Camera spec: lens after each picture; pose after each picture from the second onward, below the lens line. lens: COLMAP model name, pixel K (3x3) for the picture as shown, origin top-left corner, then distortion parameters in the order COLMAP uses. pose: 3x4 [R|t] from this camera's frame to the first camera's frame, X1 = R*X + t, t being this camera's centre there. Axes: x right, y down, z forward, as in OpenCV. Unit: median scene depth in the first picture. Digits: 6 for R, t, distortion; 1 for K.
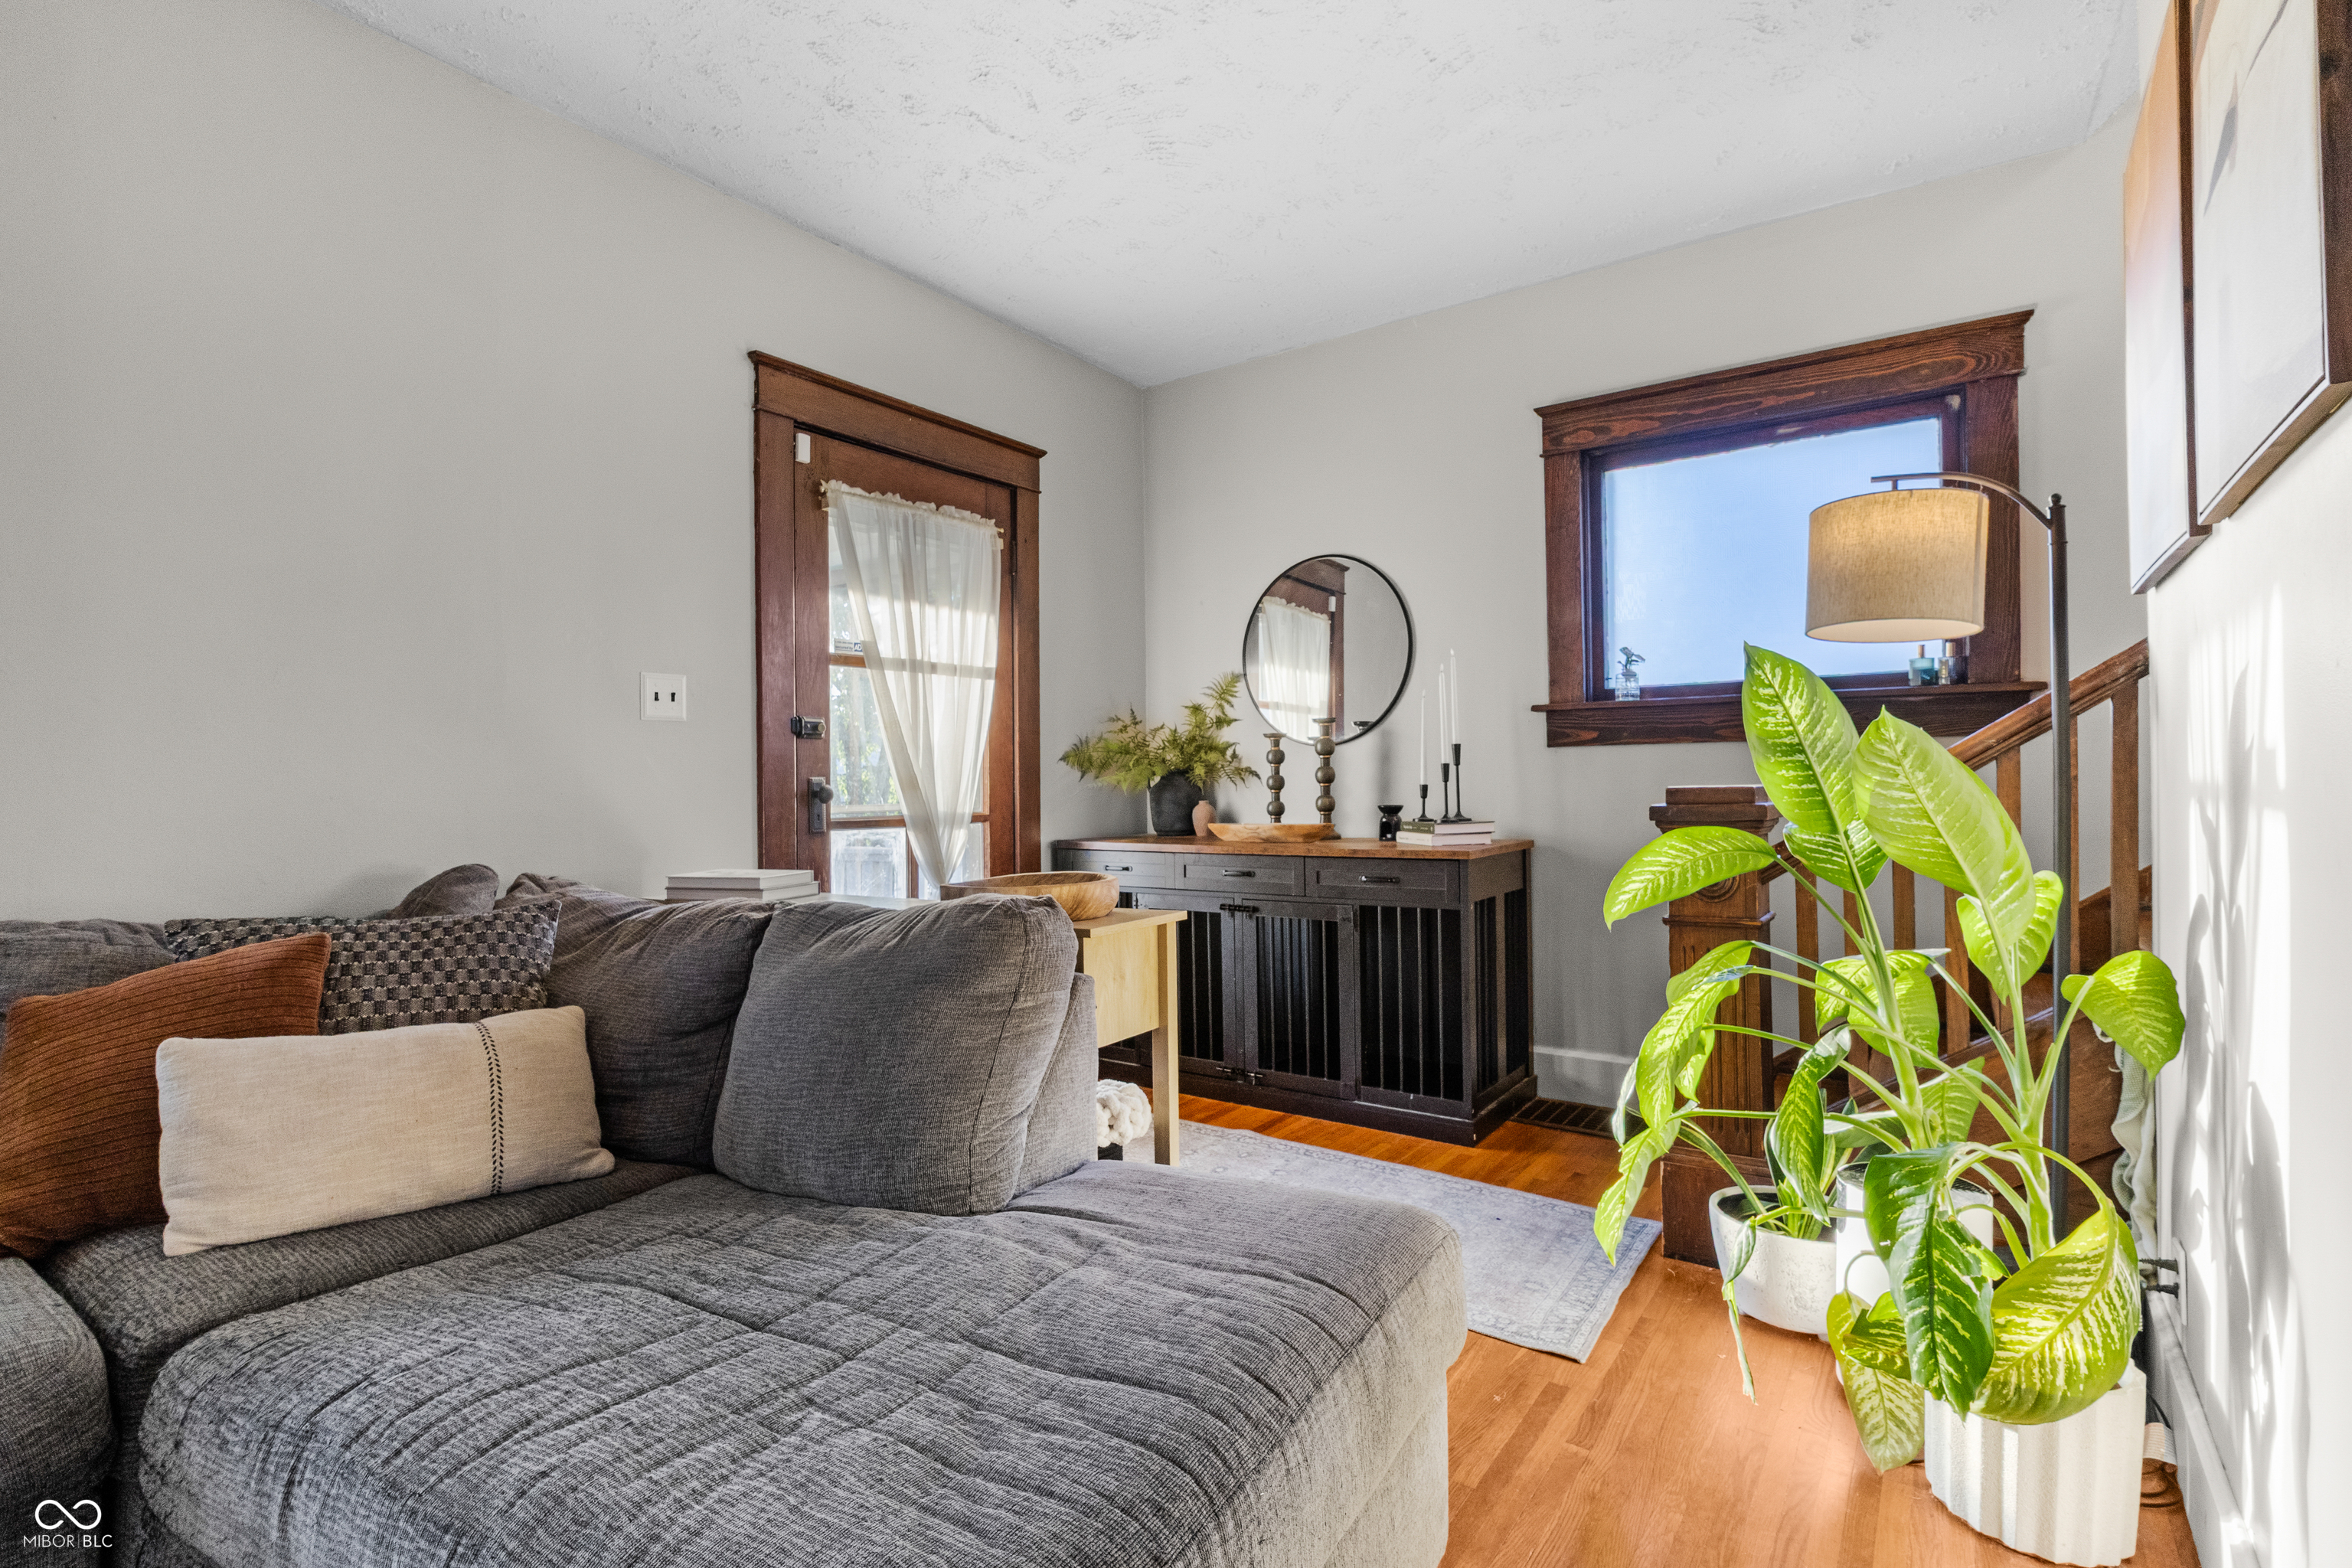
lens RADIAL K [[1102.3, 0, 1176.0], [0, 1102.3, 784.0], [0, 0, 1]] dist [0.000556, -0.000090]
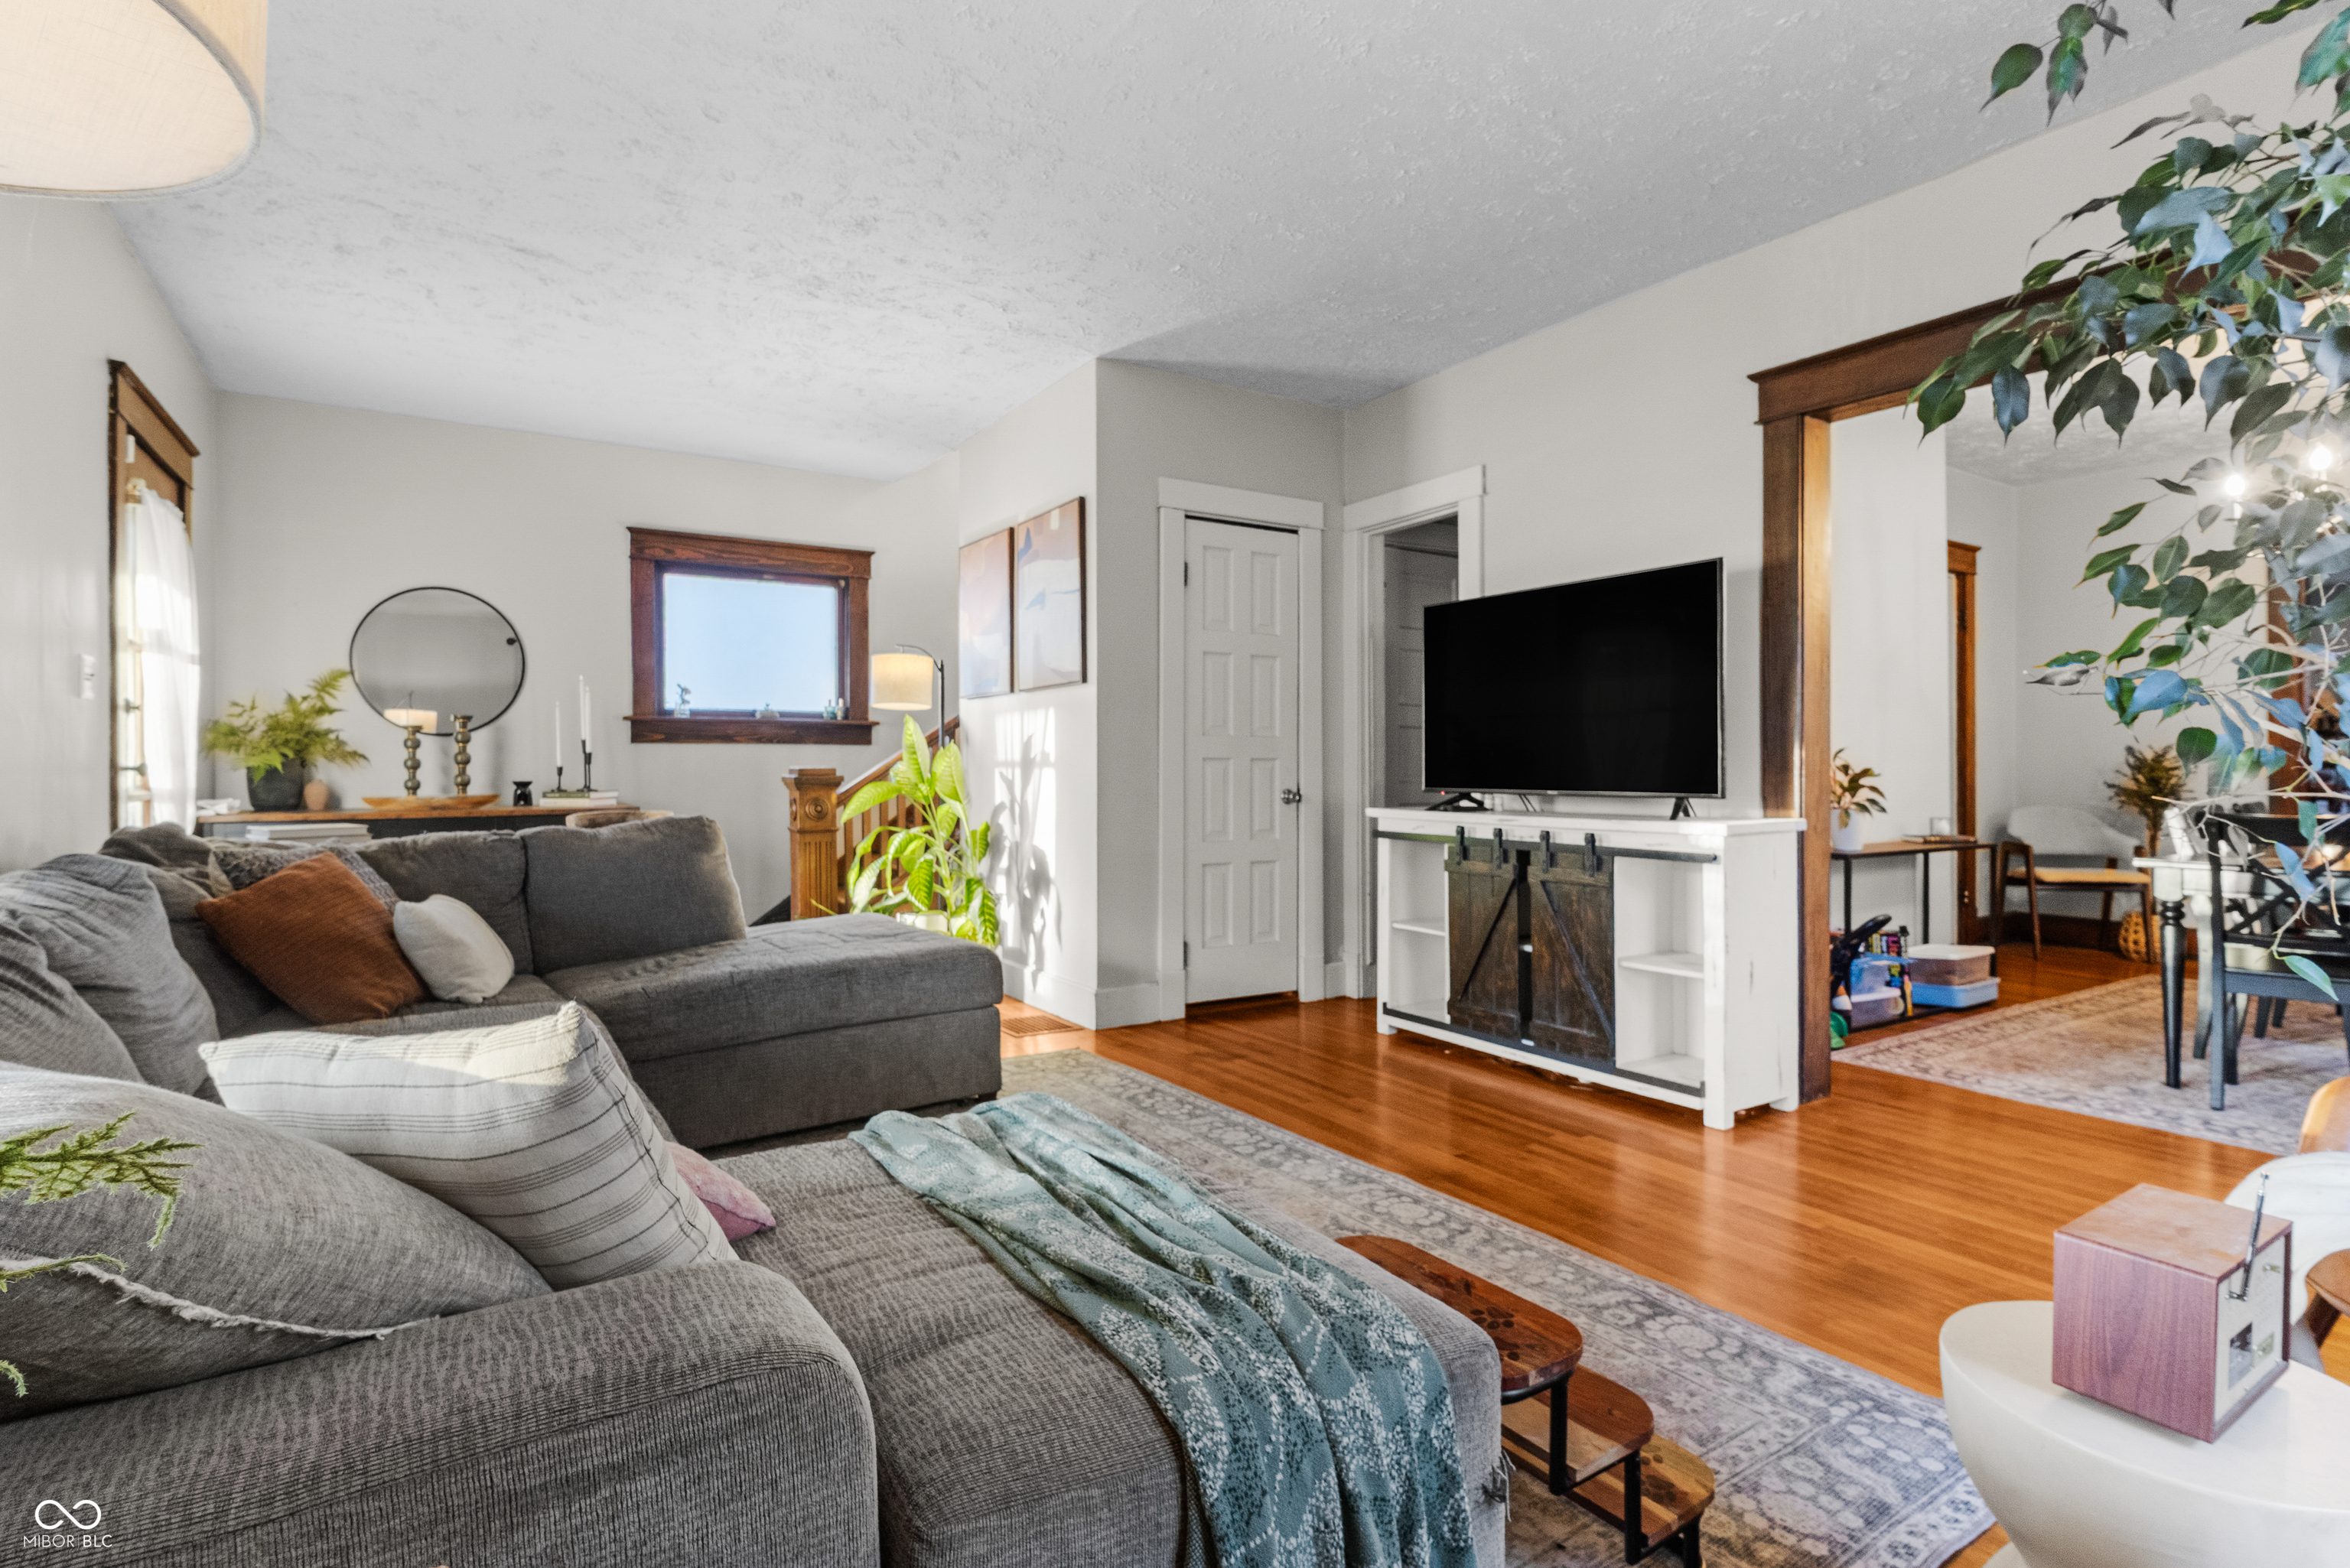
lens RADIAL K [[1149.5, 0, 1167.2], [0, 1149.5, 764.3], [0, 0, 1]] dist [0.002715, 0.000575]
pose [[0.389048, 0.010055, 0.921163, -0.865974], [-0.001874, 0.999947, -0.010124, 0.011931], [-0.921216, 0.002213, 0.389046, -0.334433]]
